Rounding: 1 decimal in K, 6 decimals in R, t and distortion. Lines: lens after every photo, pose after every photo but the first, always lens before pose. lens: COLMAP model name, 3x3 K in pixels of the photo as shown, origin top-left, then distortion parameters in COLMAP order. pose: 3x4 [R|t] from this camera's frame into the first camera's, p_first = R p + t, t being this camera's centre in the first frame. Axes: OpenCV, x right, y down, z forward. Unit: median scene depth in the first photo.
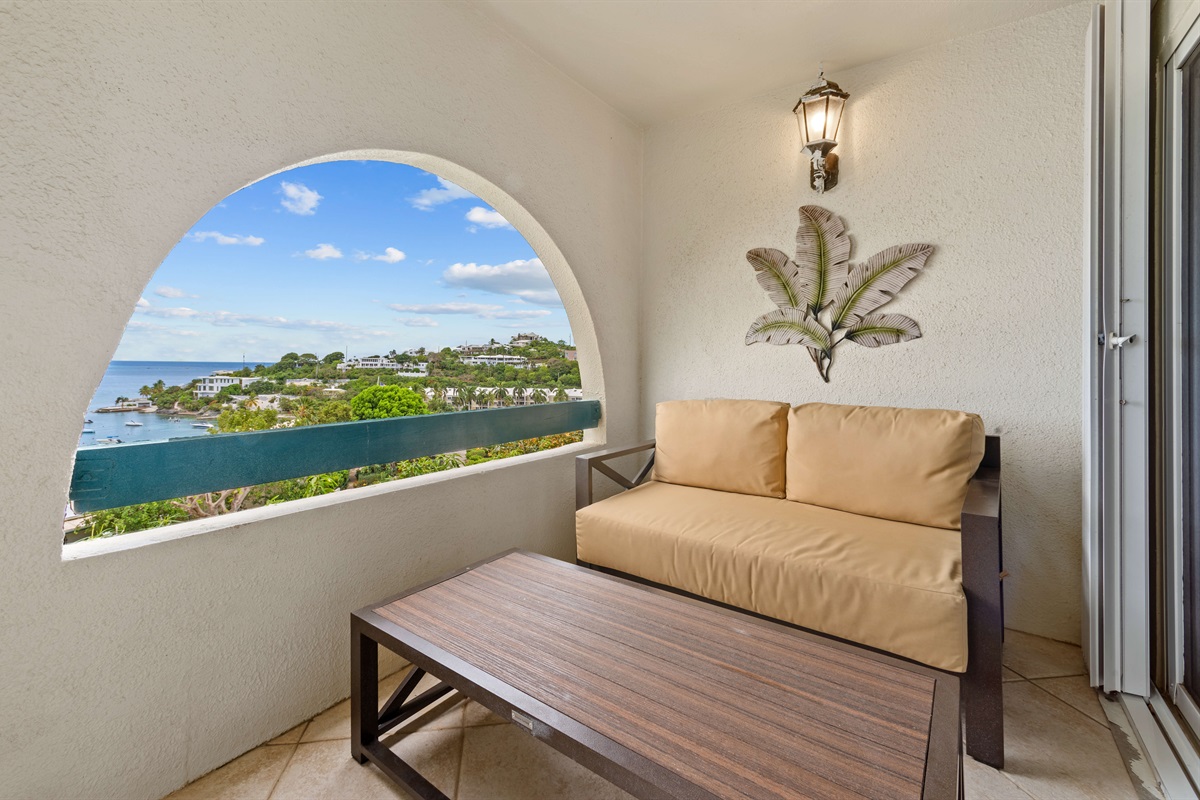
lens RADIAL K [[504.2, 0, 599.5], [0, 504.2, 360.3], [0, 0, 1]] dist [-0.000191, -0.000029]
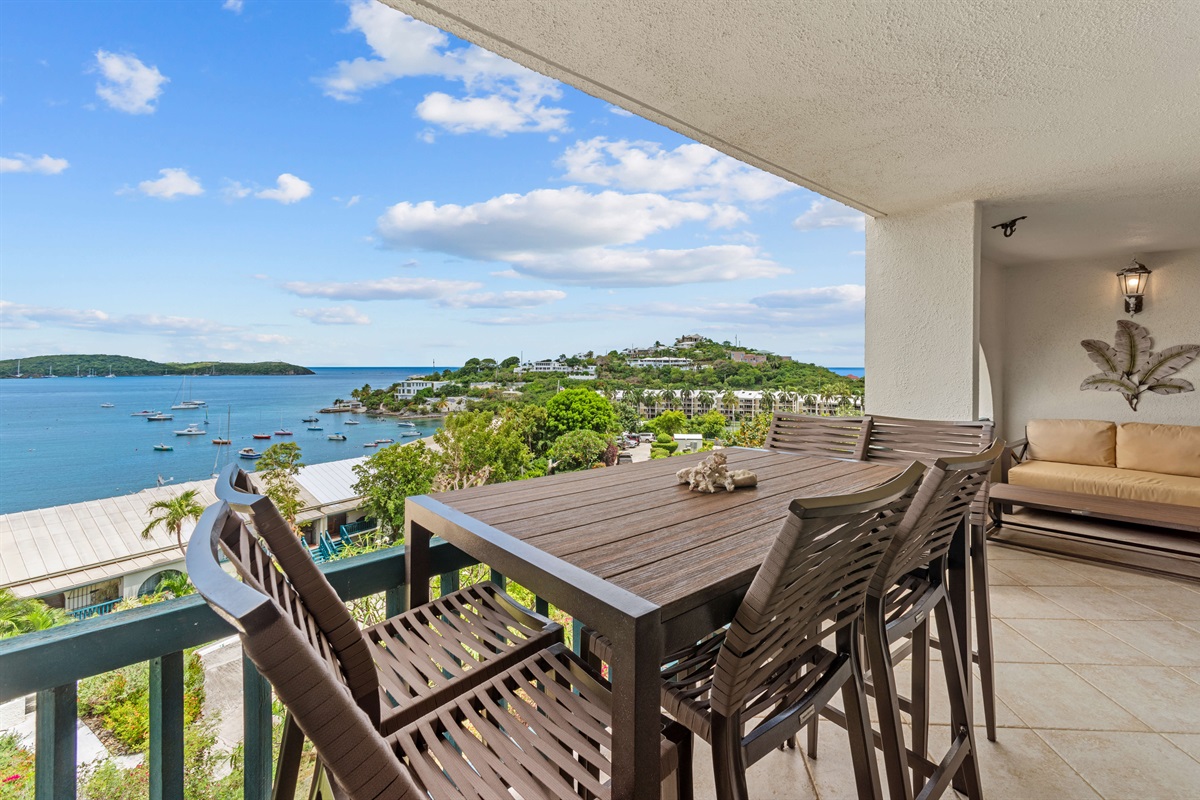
lens RADIAL K [[567.2, 0, 599.2], [0, 567.2, 366.3], [0, 0, 1]] dist [0.003499, 0.000321]
pose [[0.979192, -0.011794, -0.202595, -0.101950], [0.016330, 0.999652, 0.020731, -0.018861], [0.202280, -0.023608, 0.979043, -0.141950]]
